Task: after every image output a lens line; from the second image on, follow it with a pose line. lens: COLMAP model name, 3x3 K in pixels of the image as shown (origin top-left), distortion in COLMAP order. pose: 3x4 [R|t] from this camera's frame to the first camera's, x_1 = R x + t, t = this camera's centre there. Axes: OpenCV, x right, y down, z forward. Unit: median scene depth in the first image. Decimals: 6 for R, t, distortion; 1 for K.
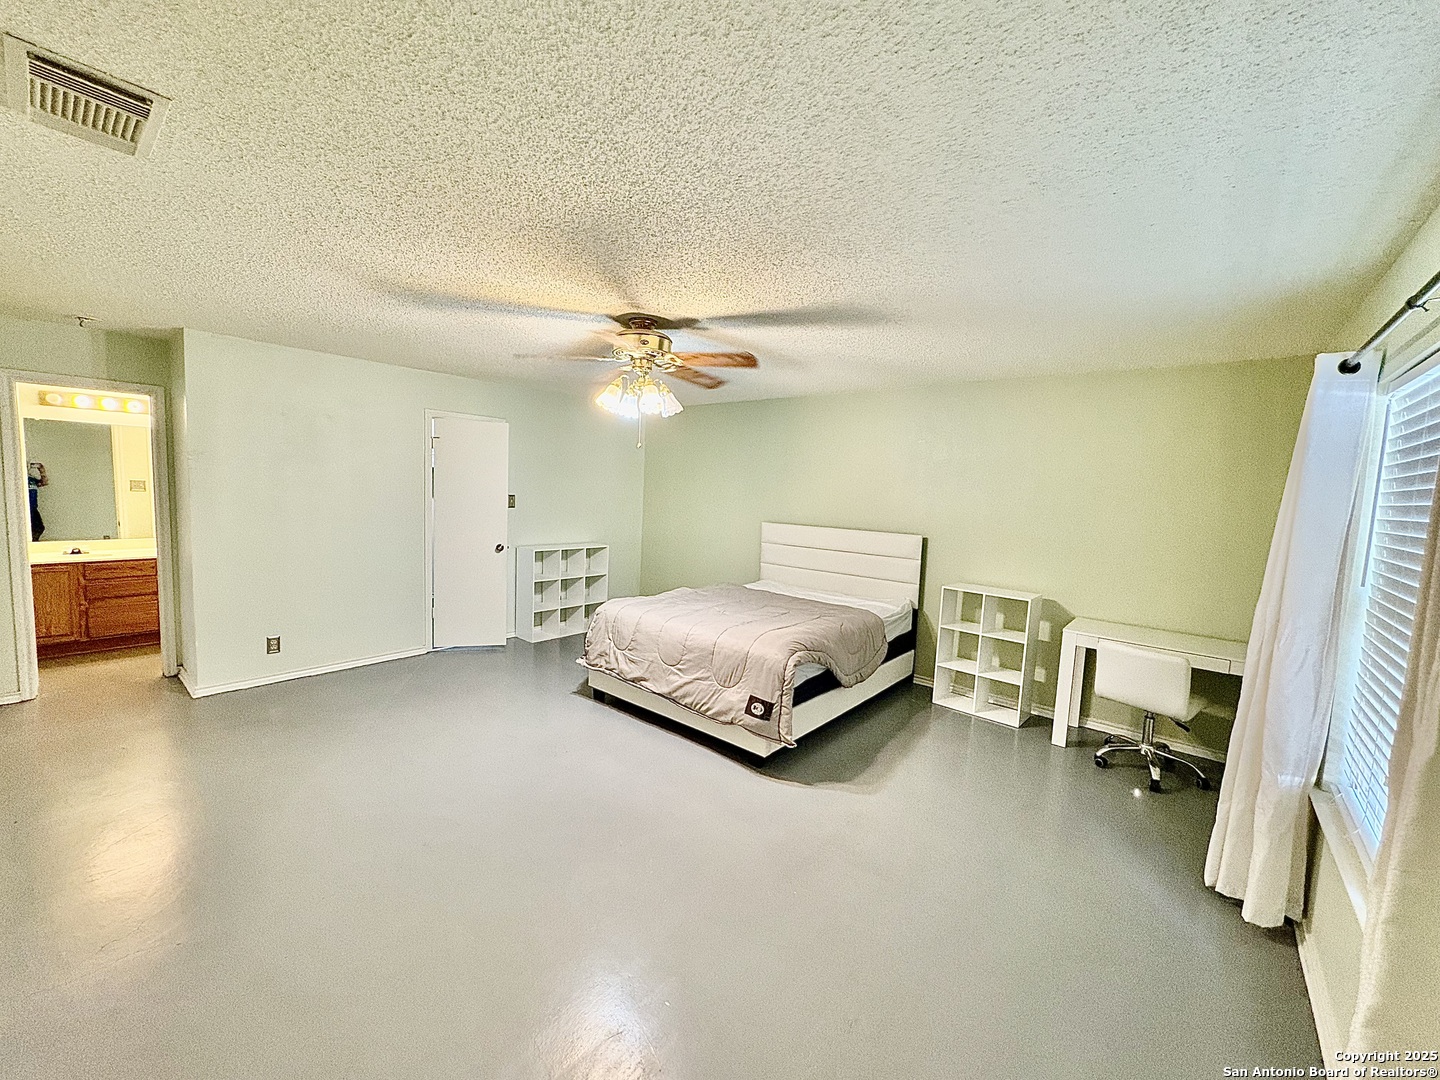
lens RADIAL K [[572.8, 0, 717.2], [0, 572.8, 541.5], [0, 0, 1]] dist [0.002795, 0.000241]
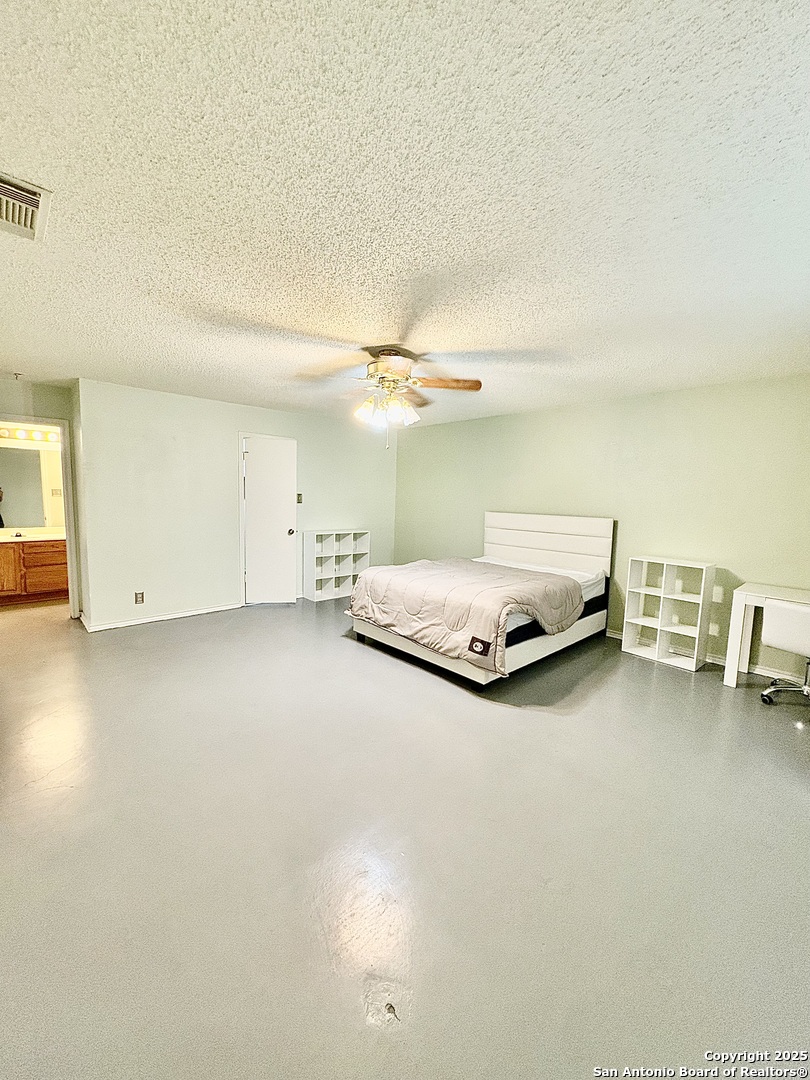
lens RADIAL K [[429.6, 0, 404.1], [0, 429.6, 541.2], [0, 0, 1]] dist [0.002795, 0.000241]
pose [[0.992871, -0.003032, -0.119157, 0.019406], [0.004134, 0.999951, 0.009006, 0.039035], [0.119124, -0.009435, 0.992835, 0.011720]]
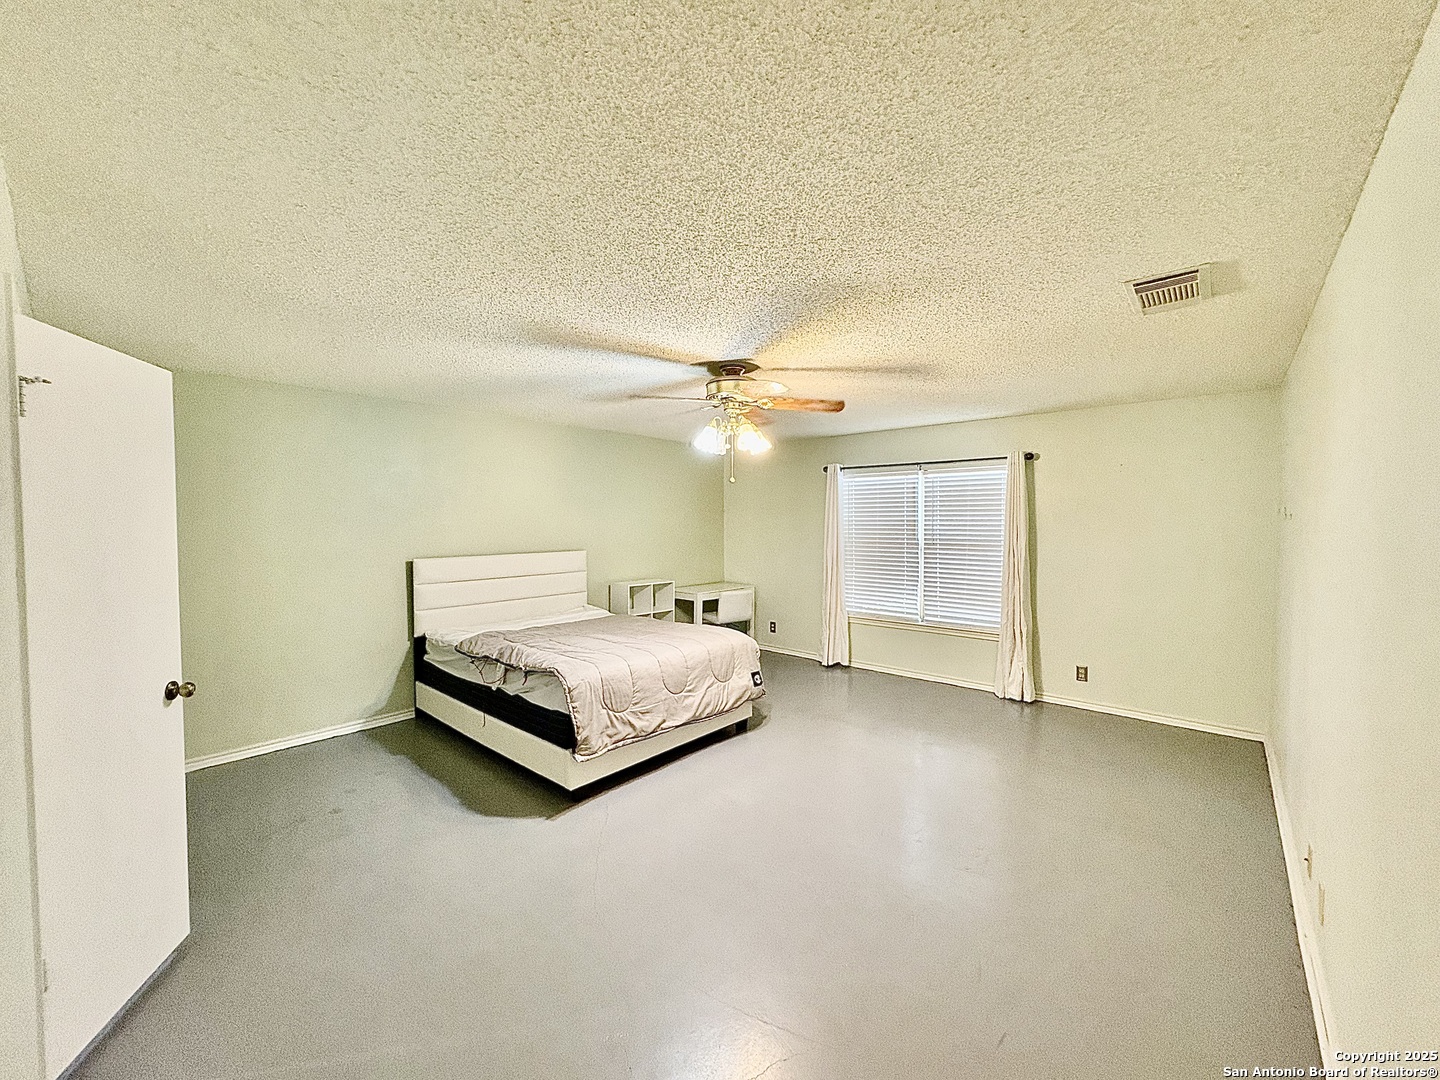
lens RADIAL K [[572.8, 0, 717.2], [0, 572.8, 541.5], [0, 0, 1]] dist [0.002795, 0.000241]
pose [[0.024205, -0.079240, 0.996562, -1.143579], [0.095479, 0.992480, 0.076596, -0.128757], [-0.995137, 0.093297, 0.031589, 0.939555]]
